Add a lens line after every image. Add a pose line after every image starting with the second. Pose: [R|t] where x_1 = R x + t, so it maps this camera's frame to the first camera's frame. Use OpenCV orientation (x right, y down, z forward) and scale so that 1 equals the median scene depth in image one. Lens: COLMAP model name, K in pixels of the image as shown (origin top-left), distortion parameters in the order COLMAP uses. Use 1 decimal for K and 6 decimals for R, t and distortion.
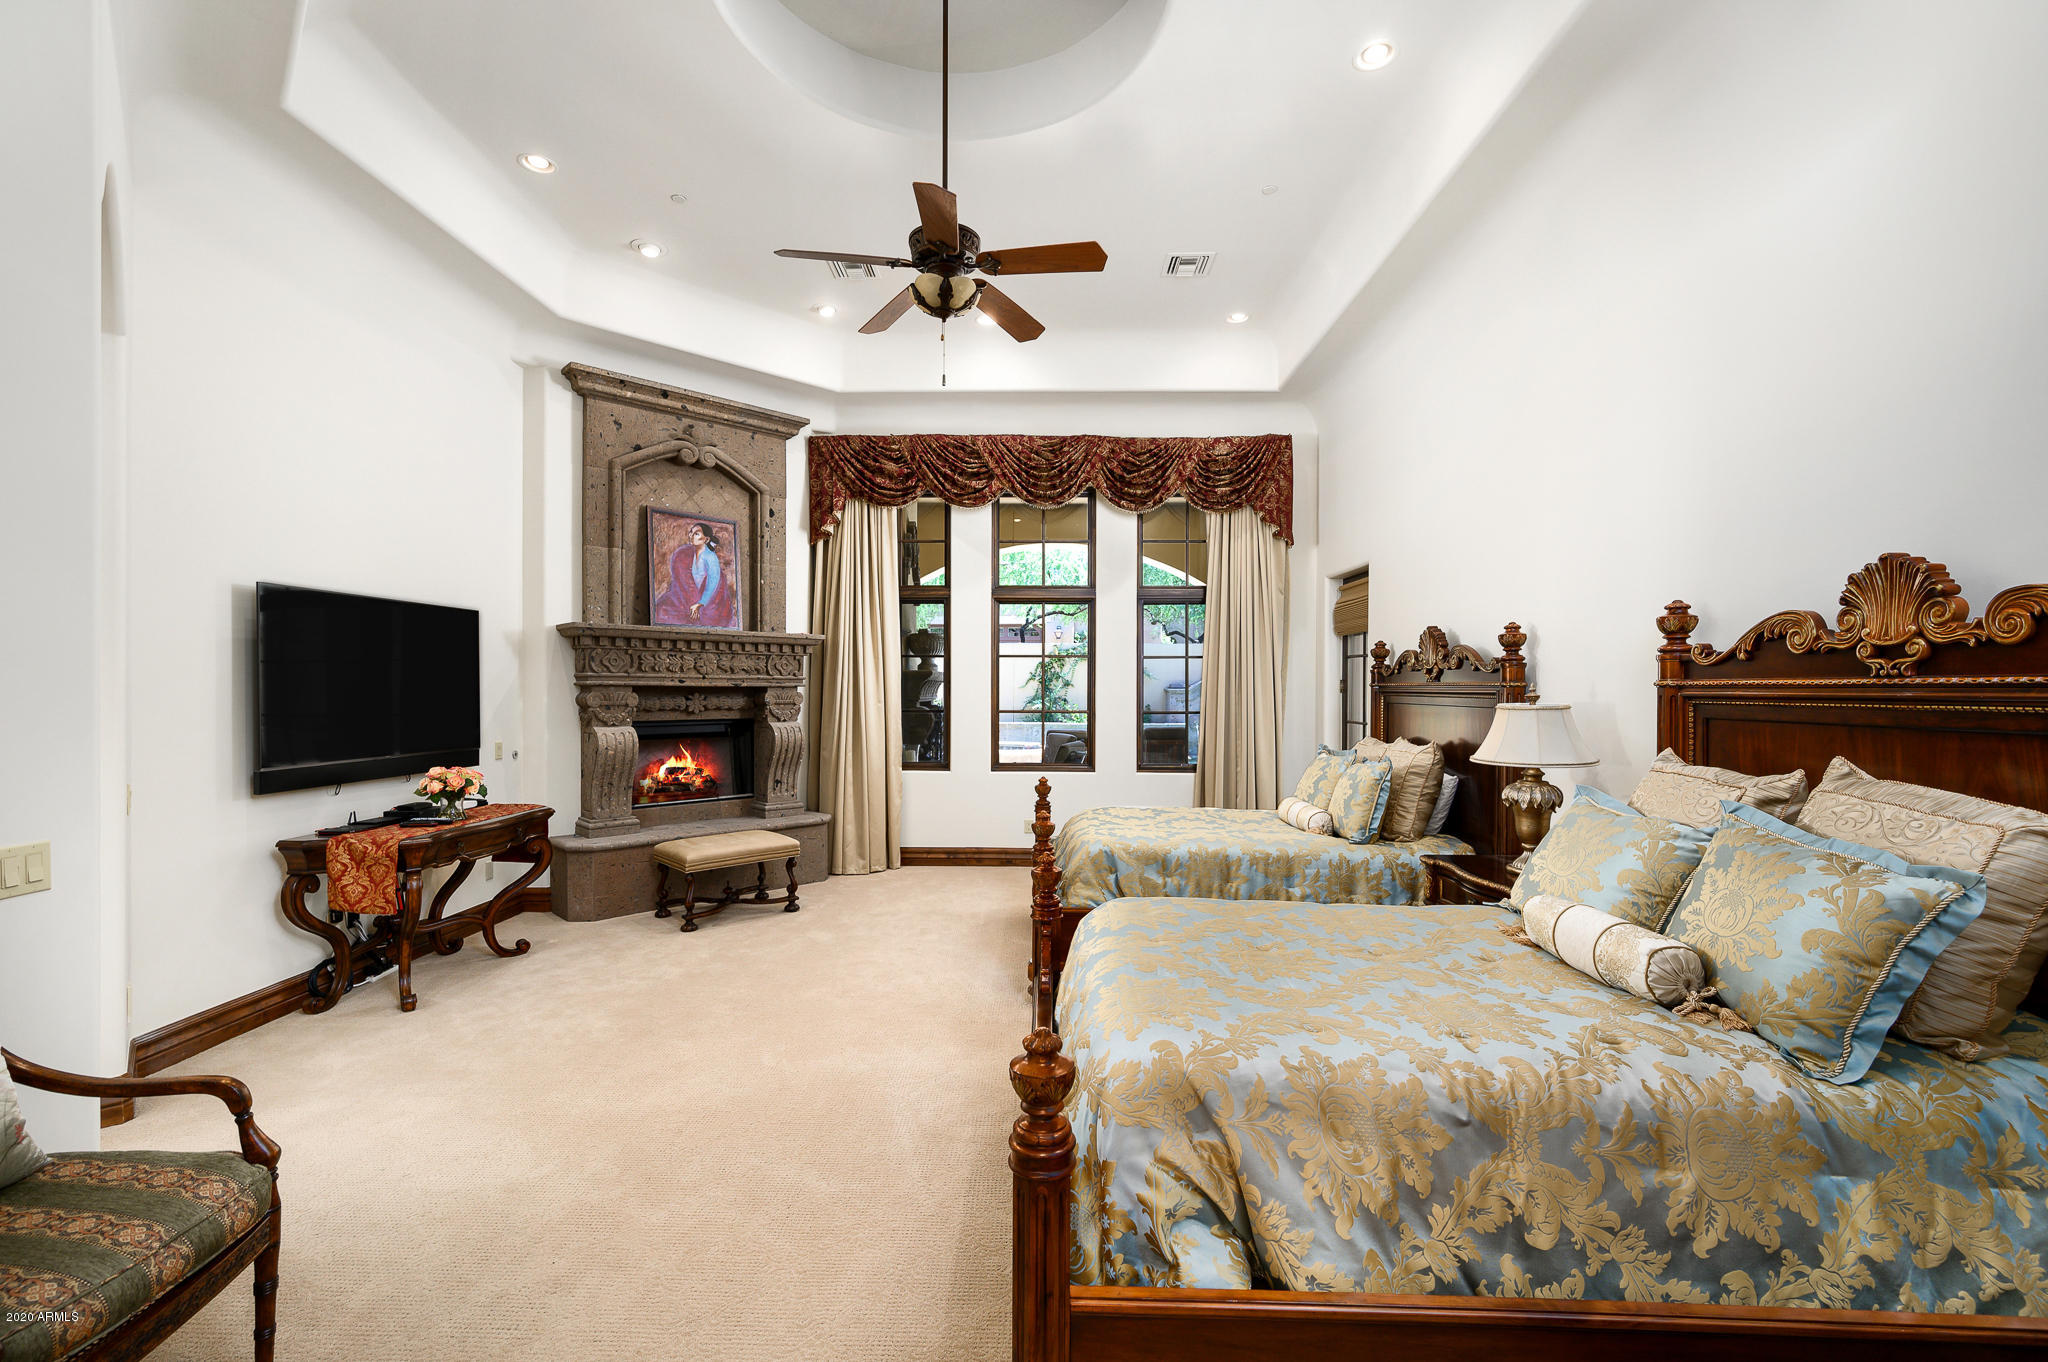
lens RADIAL K [[874.0, 0, 1024.0], [0, 874.0, 681.0], [0, 0, 1]] dist [0.000024, 0.000000]
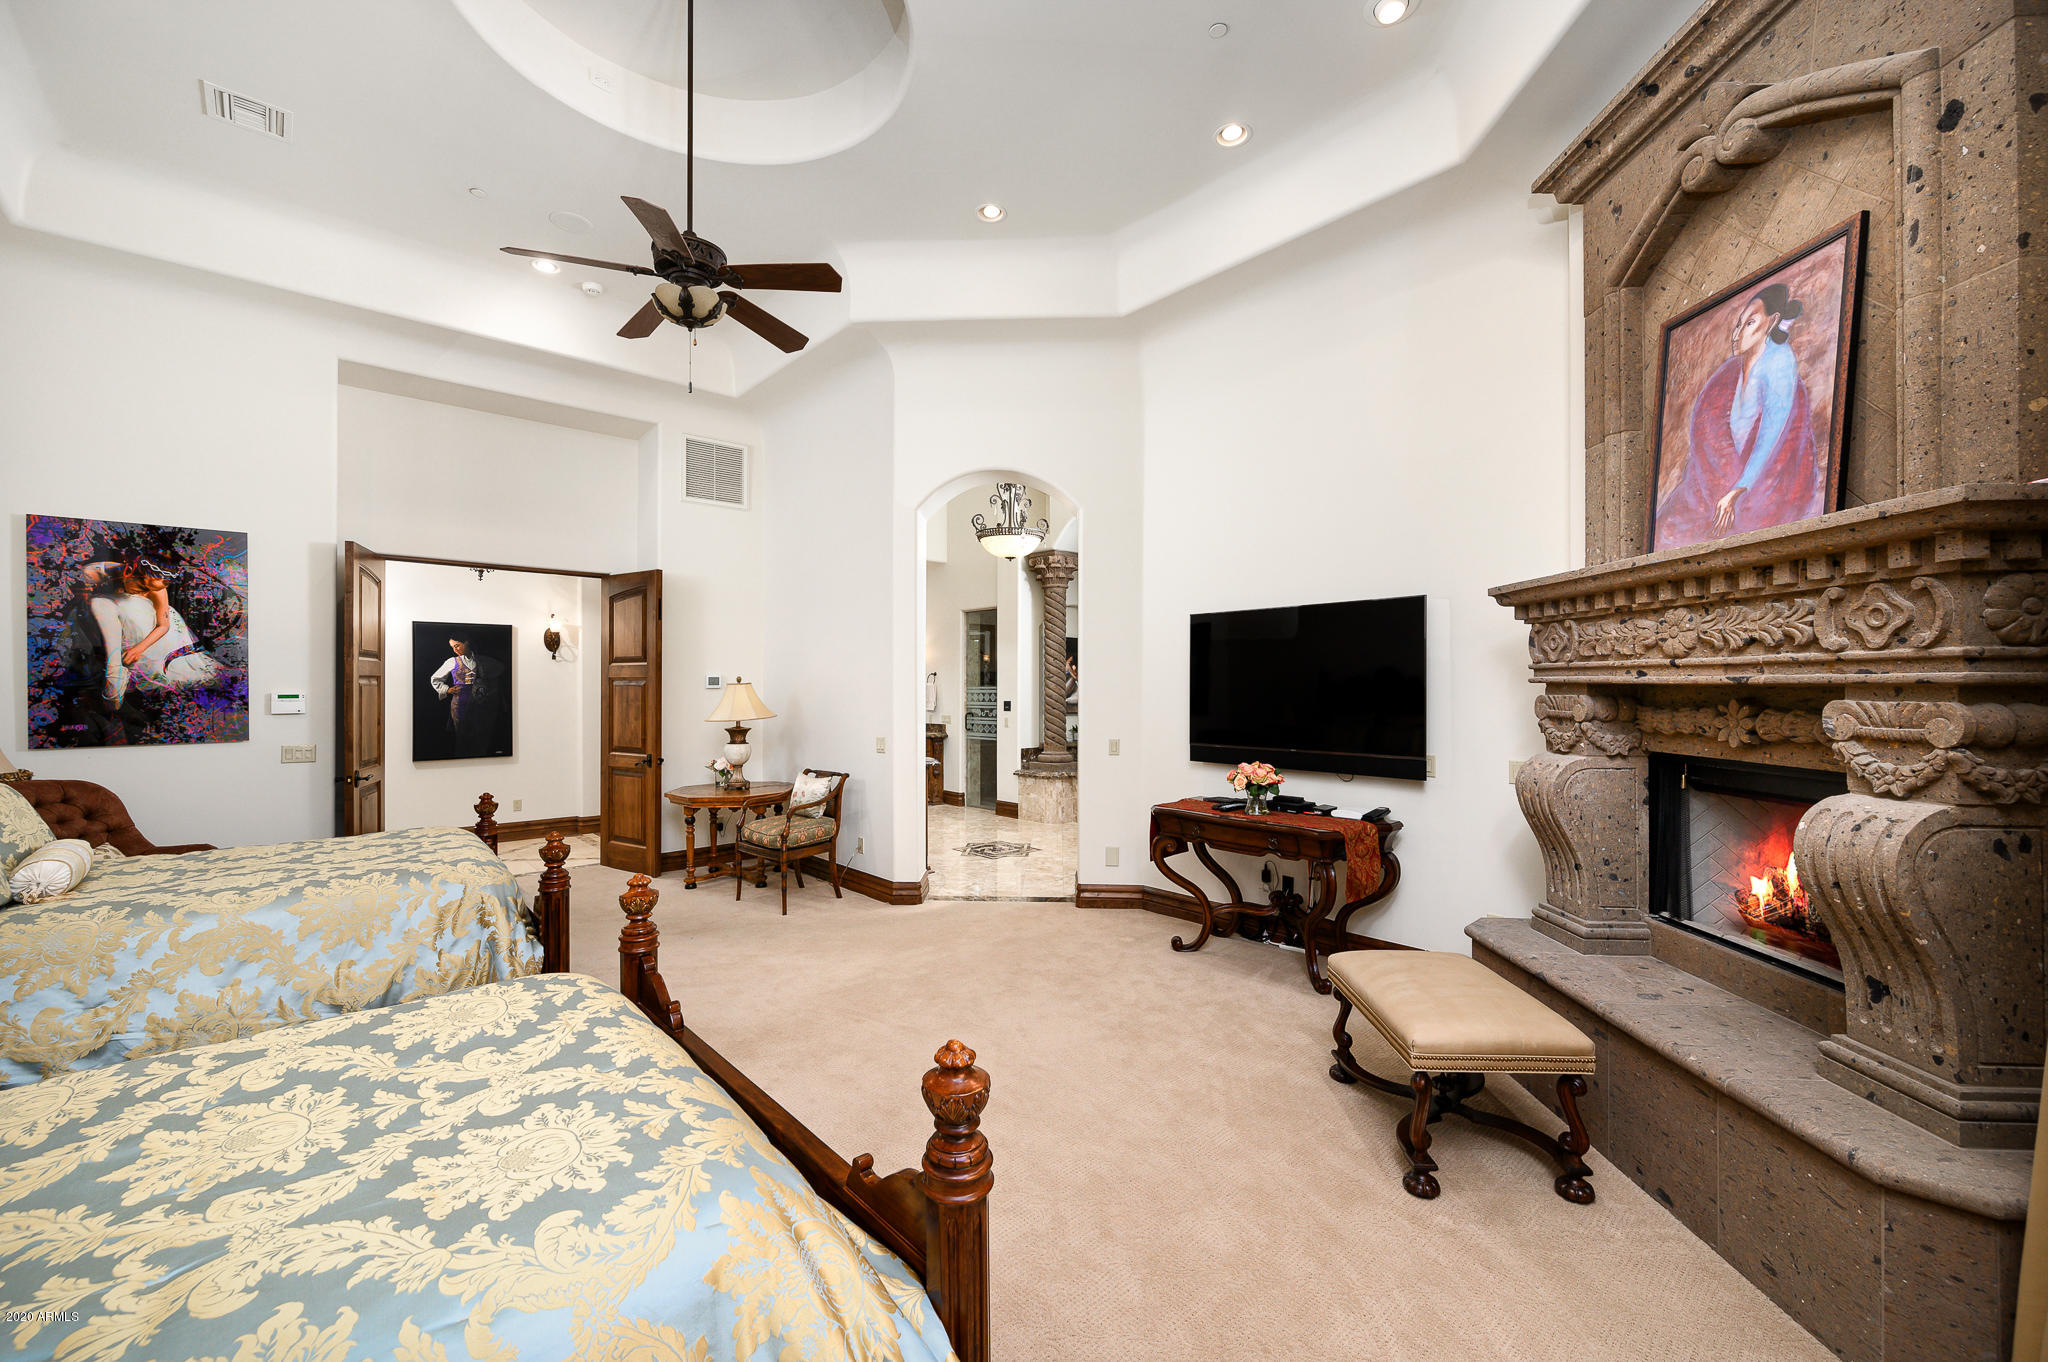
lens RADIAL K [[819.4, 0, 1024.0], [0, 819.4, 681.0], [0, 0, 1]] dist [0.000177, -0.000033]
pose [[-0.729884, -0.009380, -0.683507, 0.152161], [0.000178, 0.999903, -0.013912, 0.009517], [0.683571, -0.010276, -0.729812, 1.077010]]
